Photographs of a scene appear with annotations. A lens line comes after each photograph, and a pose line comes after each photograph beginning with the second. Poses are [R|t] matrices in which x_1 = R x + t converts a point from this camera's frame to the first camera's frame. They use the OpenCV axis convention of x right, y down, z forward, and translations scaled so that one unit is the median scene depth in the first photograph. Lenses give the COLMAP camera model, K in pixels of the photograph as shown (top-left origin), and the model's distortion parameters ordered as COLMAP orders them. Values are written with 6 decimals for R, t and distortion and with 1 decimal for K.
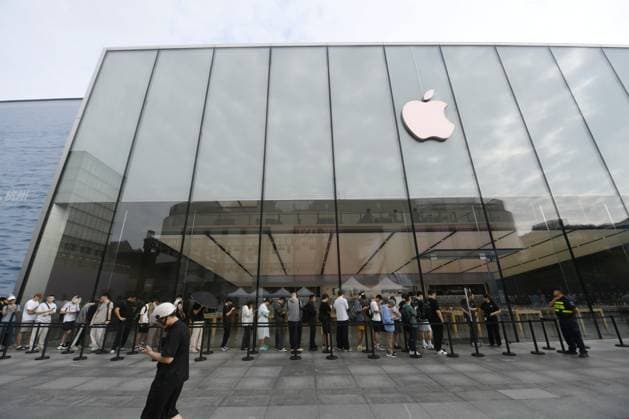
lens RADIAL K [[274.2, 0, 310.8], [0, 274.2, 214.2], [0, 0, 1]] dist [-0.005233, -0.001108]
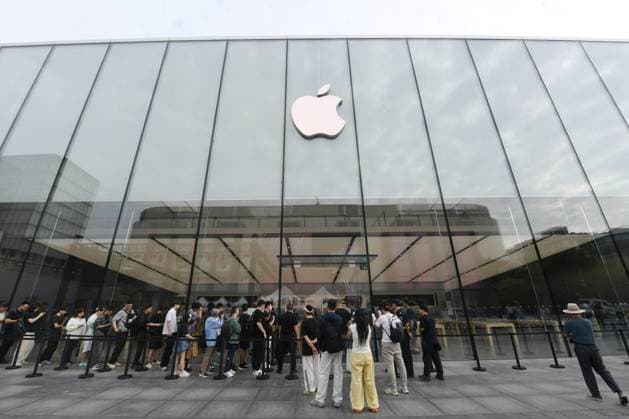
lens RADIAL K [[295.7, 0, 316.5], [0, 295.7, 207.4], [0, 0, 1]] dist [-0.011765, -0.000132]
pose [[0.999986, 0.003991, -0.003337, 0.222358], [-0.004100, 0.999437, -0.033310, -0.000361], [0.003202, 0.033323, 0.999439, 0.003456]]
